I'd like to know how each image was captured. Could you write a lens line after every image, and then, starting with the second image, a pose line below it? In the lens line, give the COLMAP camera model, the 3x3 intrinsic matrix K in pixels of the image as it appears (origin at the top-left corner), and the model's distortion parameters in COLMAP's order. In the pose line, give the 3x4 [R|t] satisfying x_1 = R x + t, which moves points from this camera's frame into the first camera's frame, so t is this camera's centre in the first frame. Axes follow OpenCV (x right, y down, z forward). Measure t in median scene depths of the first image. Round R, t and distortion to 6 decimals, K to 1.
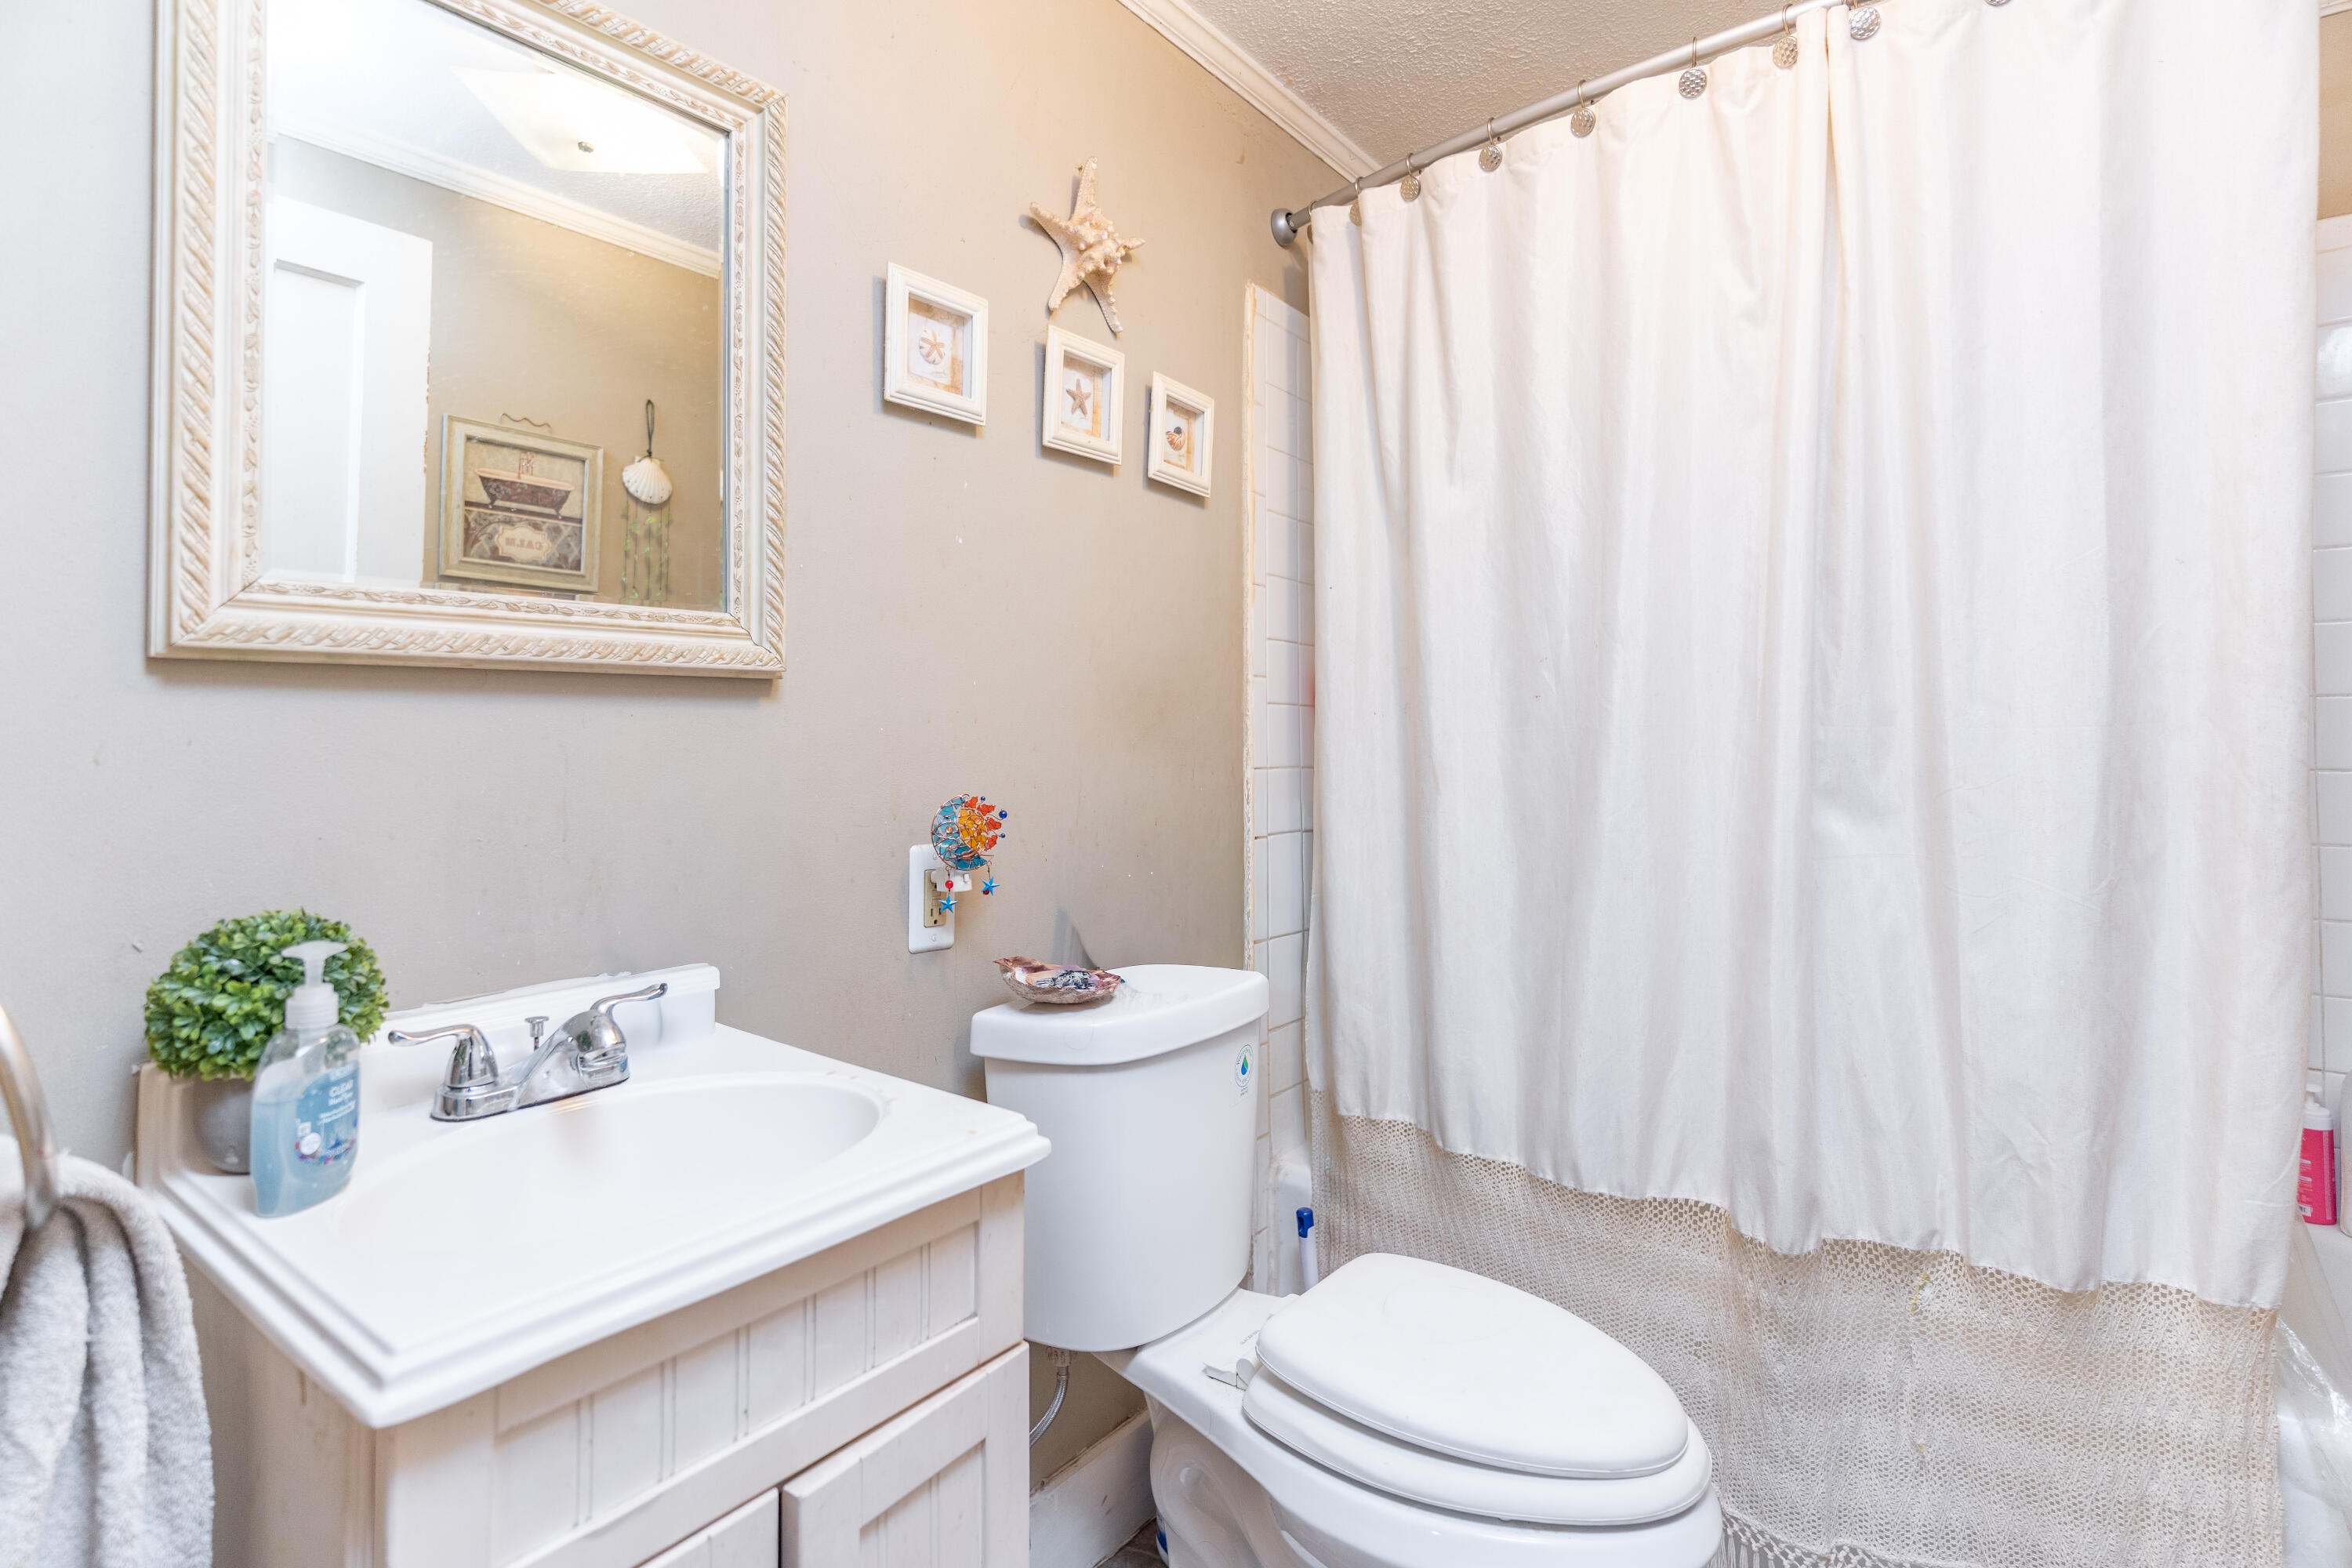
lens RADIAL K [[1148.8, 0, 1163.7], [0, 1148.8, 770.1], [0, 0, 1]] dist [-0.000349, 0.003154]
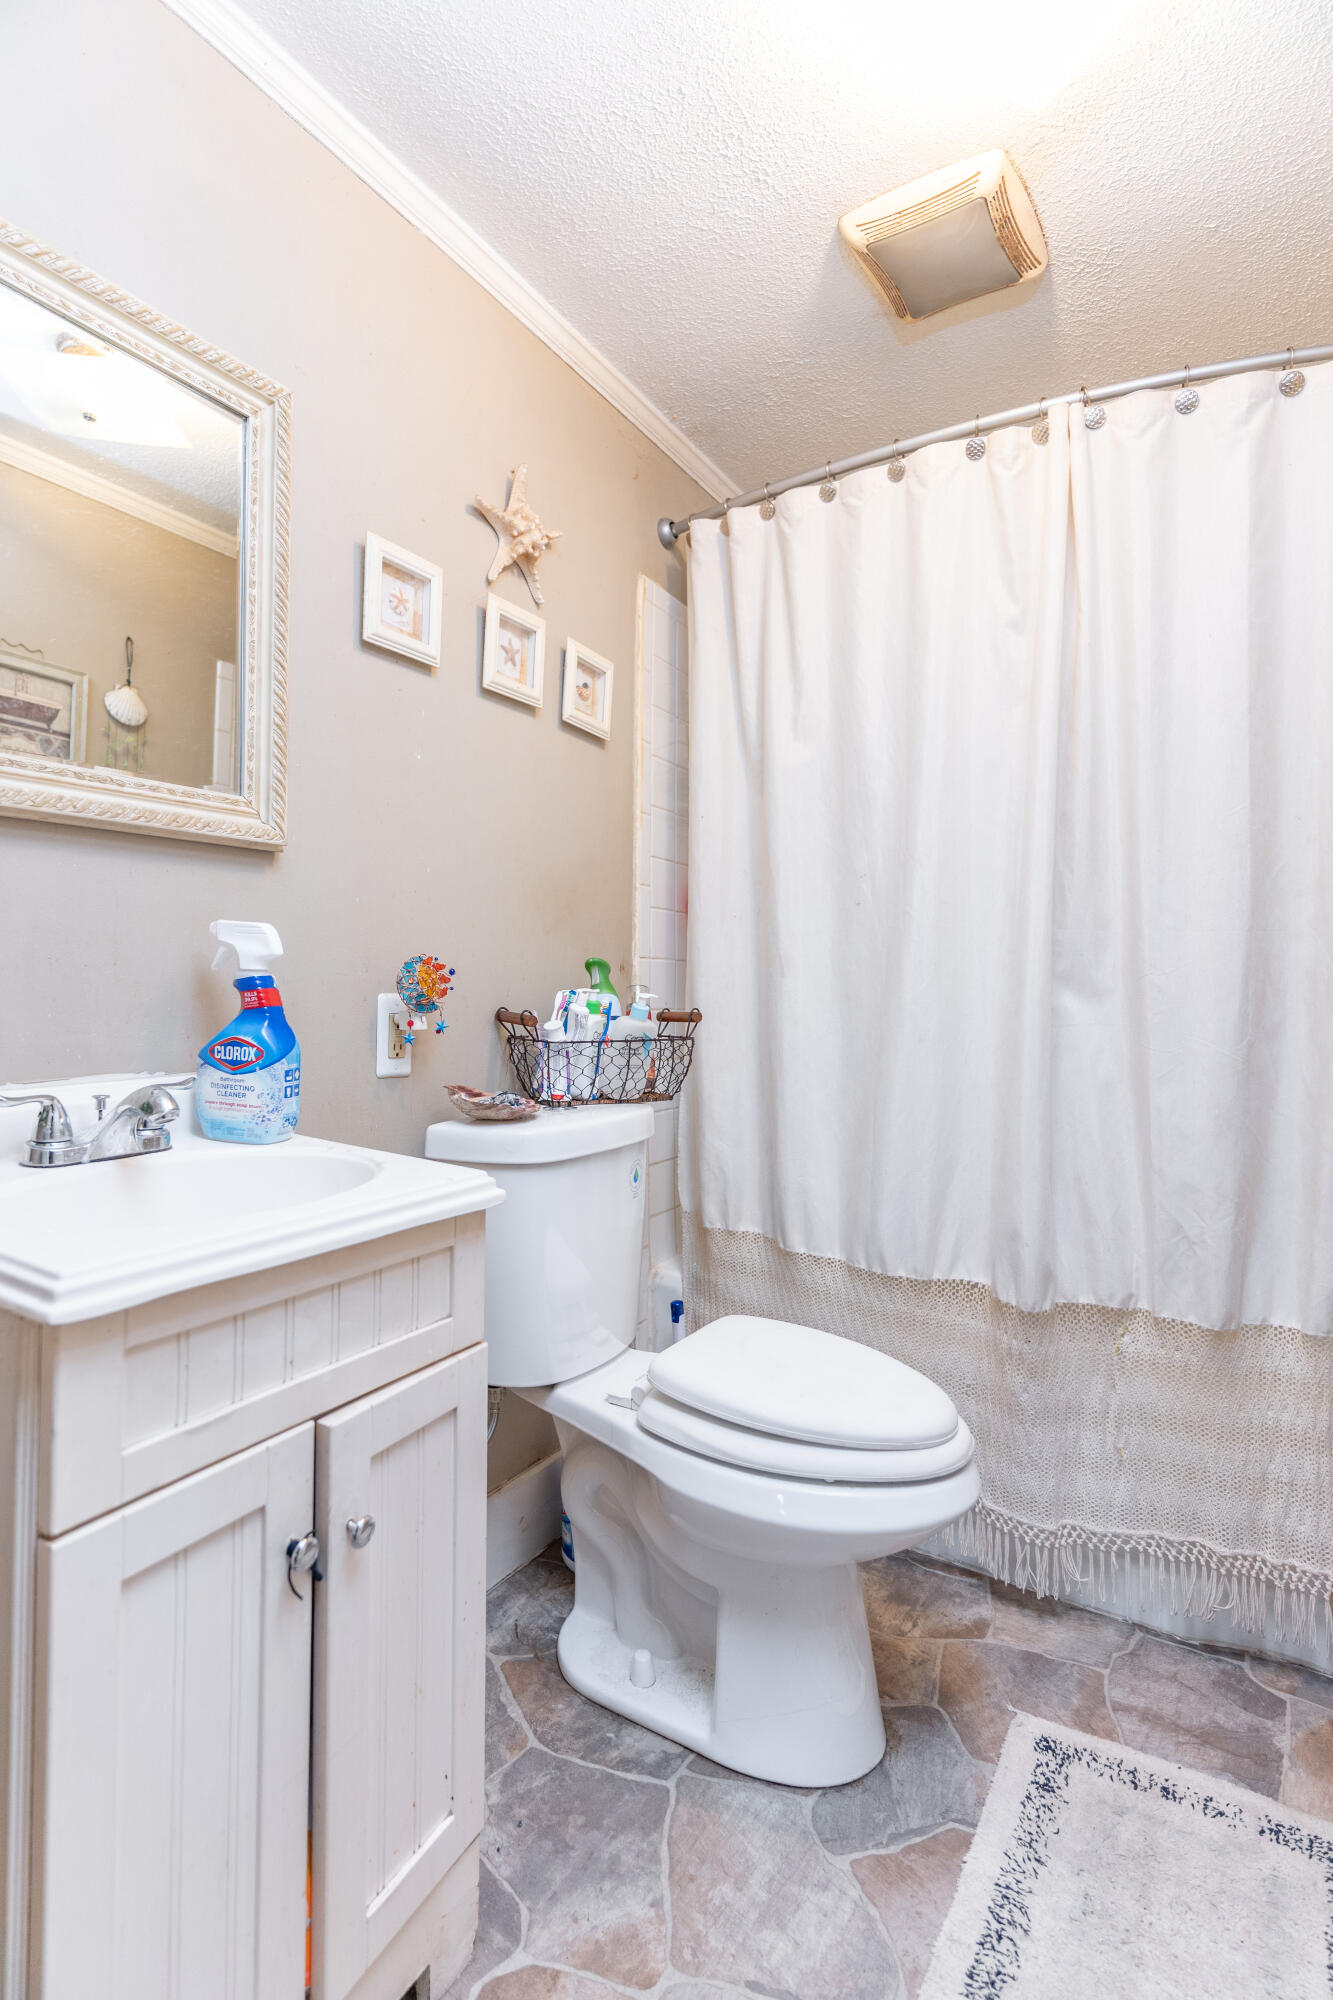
lens RADIAL K [[976.9, 0, 682.5], [0, 976.9, 989.2], [0, 0, 1]] dist [-0.000349, 0.003154]
pose [[0.990107, 0.013870, 0.139628, -0.032332], [-0.012843, 0.999883, -0.008253, 0.053431], [-0.139726, 0.006379, 0.990170, -0.089075]]
